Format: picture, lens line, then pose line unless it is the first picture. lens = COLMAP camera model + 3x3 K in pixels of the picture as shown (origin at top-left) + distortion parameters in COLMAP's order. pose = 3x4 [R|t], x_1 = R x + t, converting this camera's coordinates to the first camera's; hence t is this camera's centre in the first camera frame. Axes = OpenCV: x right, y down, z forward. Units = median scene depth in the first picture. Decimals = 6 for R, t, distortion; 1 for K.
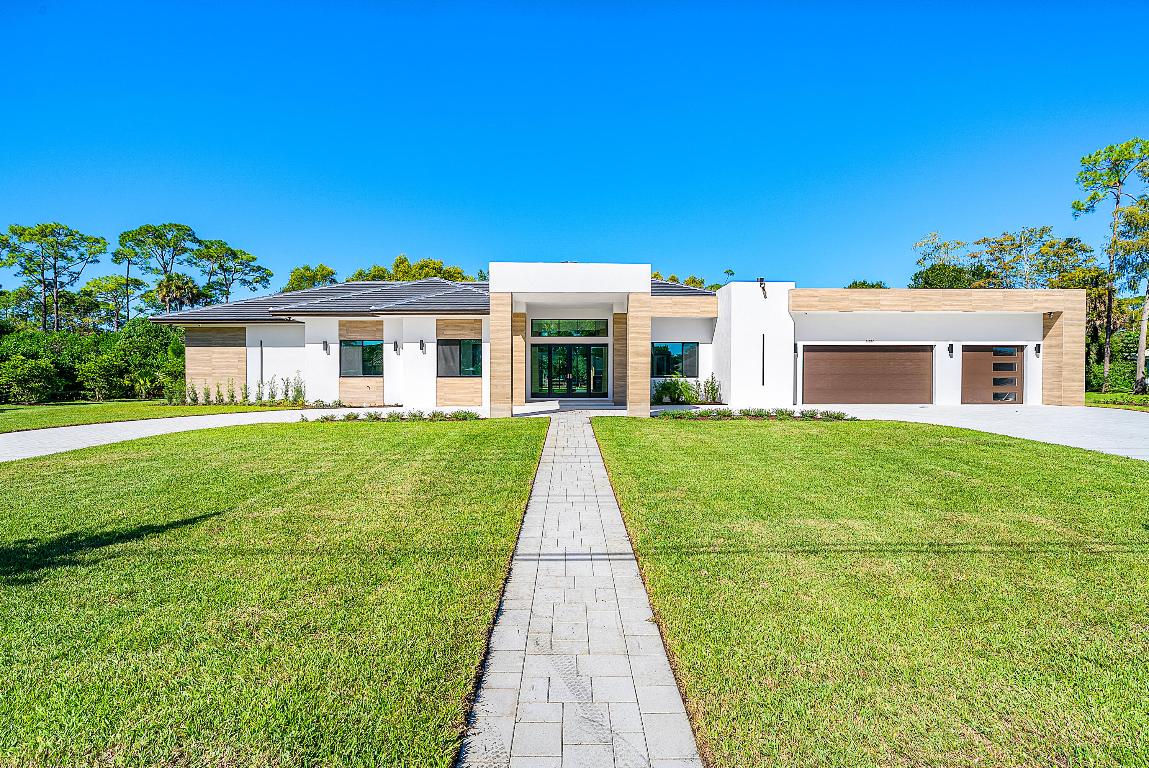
lens RADIAL K [[549.2, 0, 574.5], [0, 549.2, 384.0], [0, 0, 1]] dist [-0.000693, 0.000005]
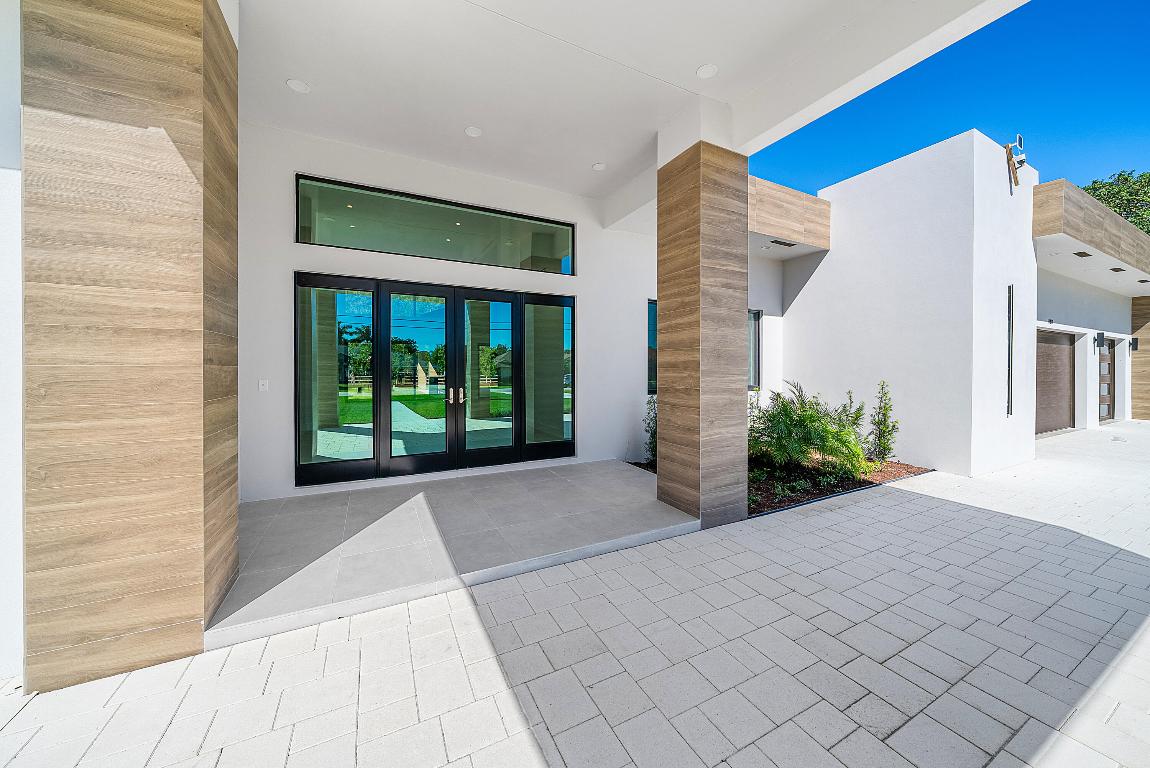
lens RADIAL K [[398.1, 0, 575.2], [0, 398.1, 368.6], [0, 0, 1]] dist [0.000182, 0.000006]
pose [[0.895202, -0.001099, 0.445659, -0.055648], [0.009033, 0.999836, -0.015678, -0.029976], [-0.445569, 0.018061, 0.895066, 0.852493]]
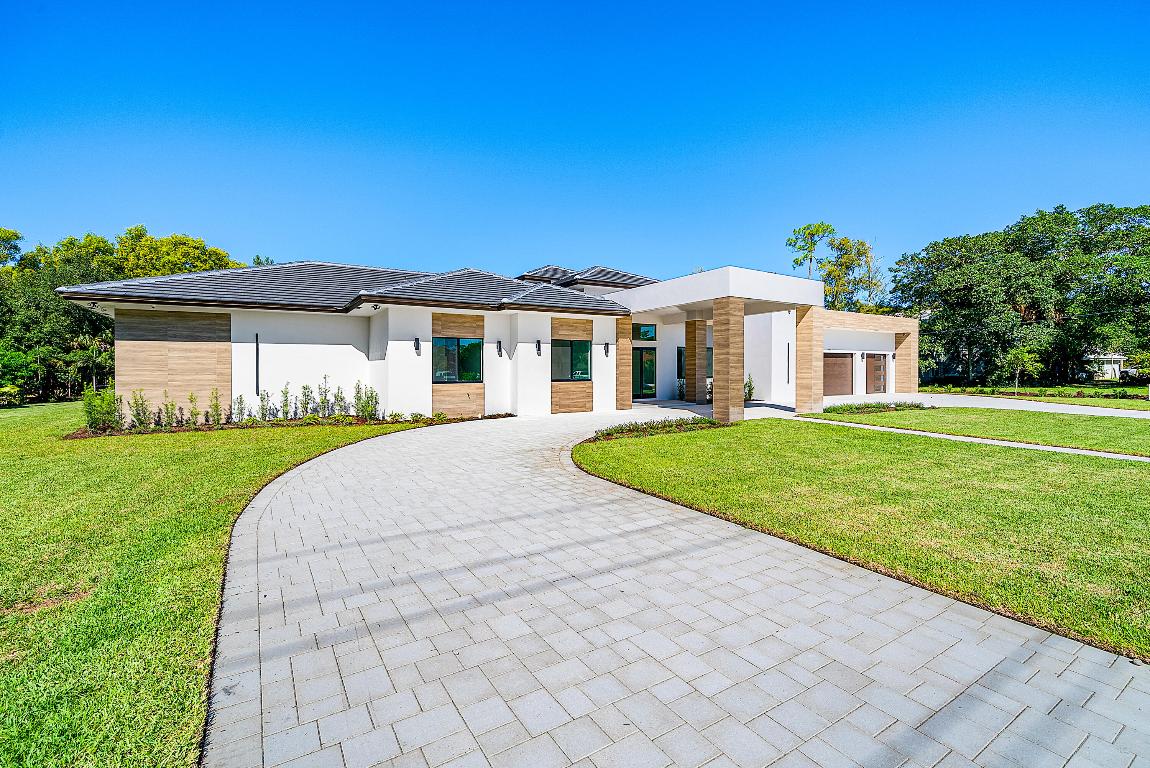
lens RADIAL K [[505.4, 0, 570.8], [0, 505.4, 374.5], [0, 0, 1]] dist [-0.000518, -0.000032]
pose [[0.852044, -0.009545, 0.523384, -0.652436], [0.017415, 0.999797, -0.010118, -0.015079], [-0.523181, 0.017736, 0.852037, 0.272331]]
